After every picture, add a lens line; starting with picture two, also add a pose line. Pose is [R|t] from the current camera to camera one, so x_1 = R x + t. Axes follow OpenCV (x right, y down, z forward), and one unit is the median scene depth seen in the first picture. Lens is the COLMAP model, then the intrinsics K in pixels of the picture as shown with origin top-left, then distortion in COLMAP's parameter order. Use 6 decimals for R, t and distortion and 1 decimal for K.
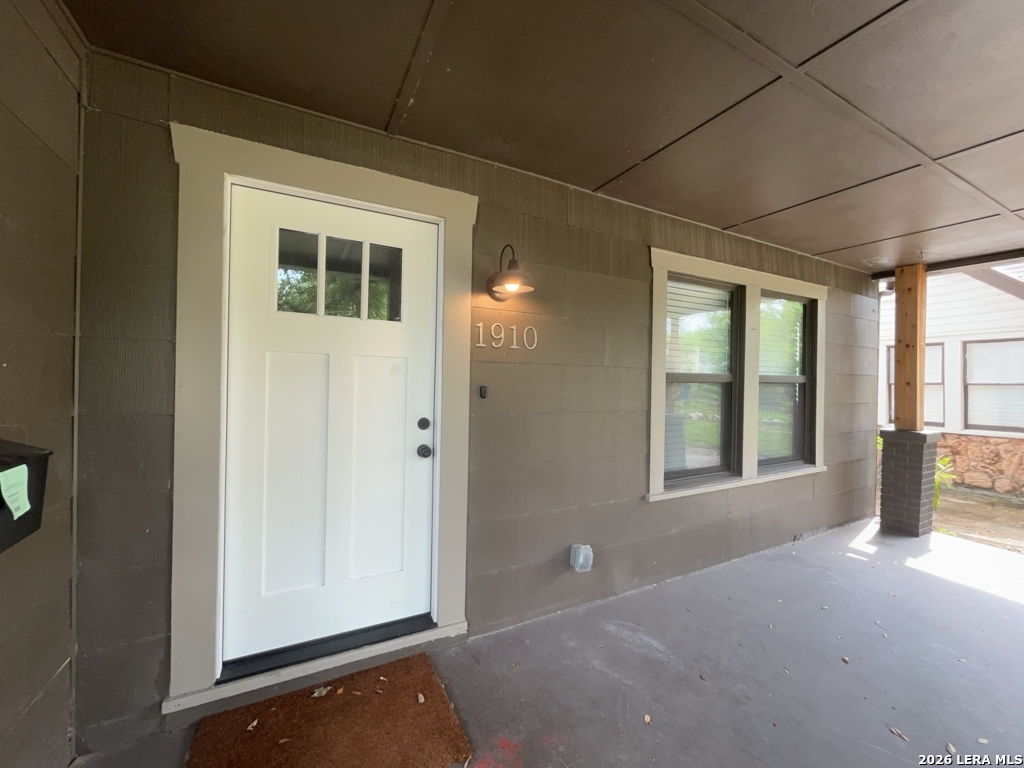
lens RADIAL K [[415.2, 0, 515.0], [0, 415.2, 387.4], [0, 0, 1]] dist [-0.000298, -0.000993]
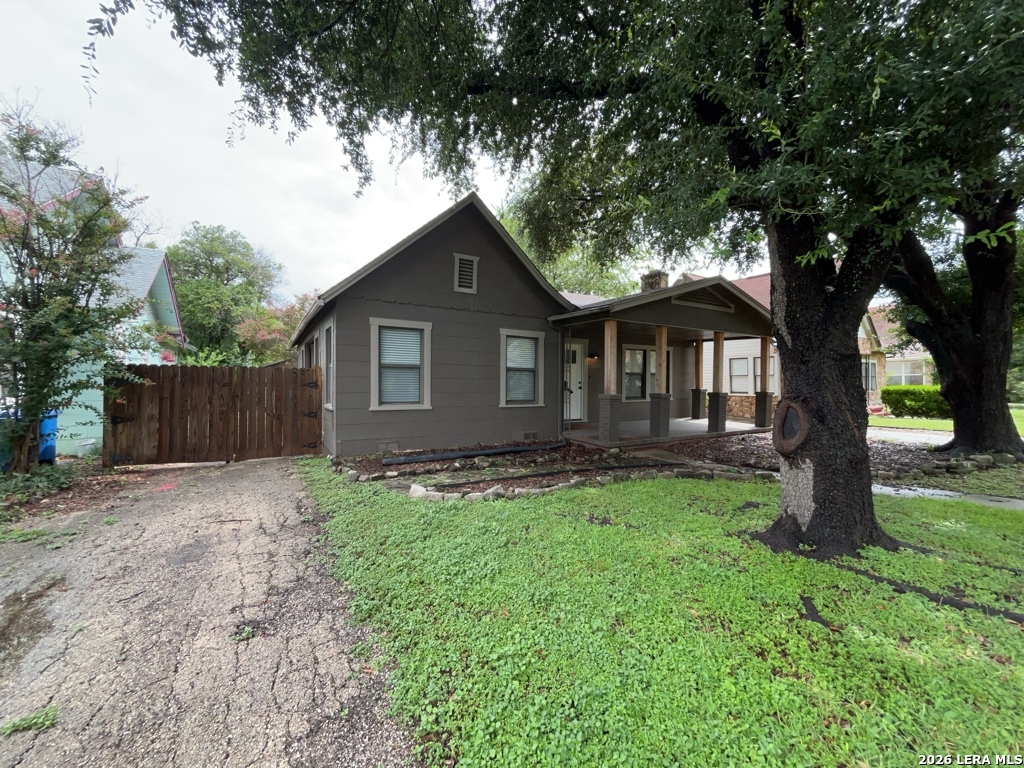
lens RADIAL K [[415.2, 0, 512.6], [0, 415.2, 383.6], [0, 0, 1]] dist [-0.000298, -0.000993]
pose [[0.998503, -0.010511, 0.053673, -0.443405], [0.010503, 0.999945, 0.000433, 0.028206], [-0.053675, 0.000132, 0.998558, -1.396877]]
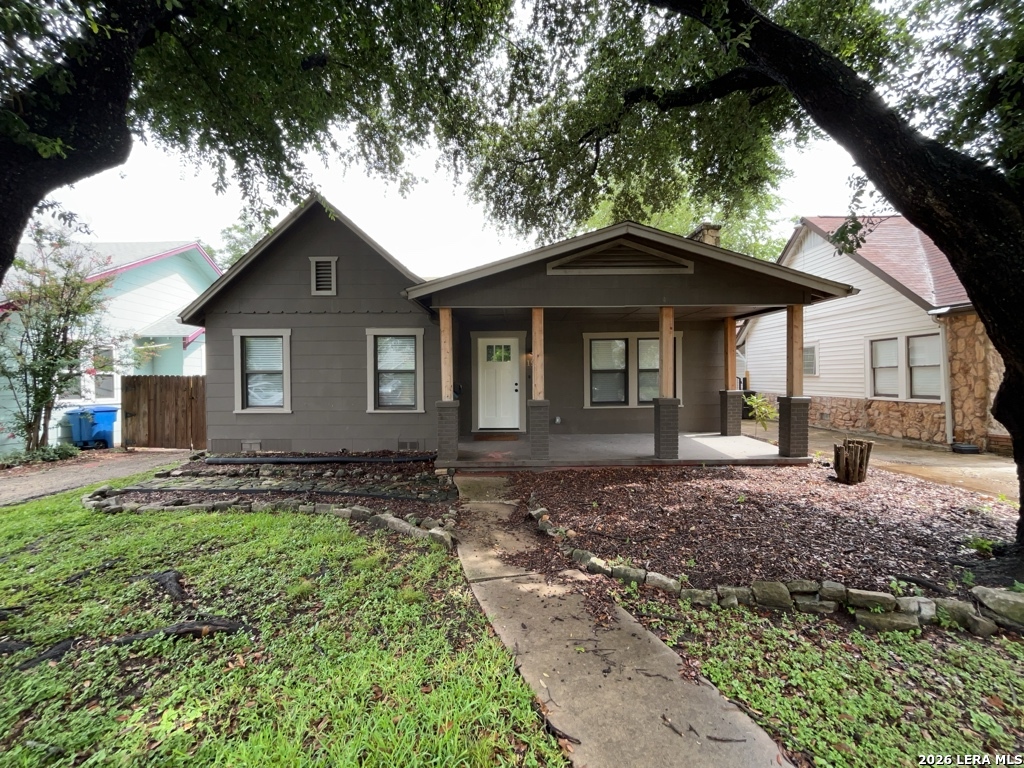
lens RADIAL K [[415.2, 0, 515.7], [0, 415.2, 381.2], [0, 0, 1]] dist [-0.000298, -0.000993]
pose [[0.884463, -0.019985, -0.466183, 0.595360], [0.019886, 0.999789, -0.005133, 0.024333], [0.466187, -0.004731, 0.884673, -0.942599]]
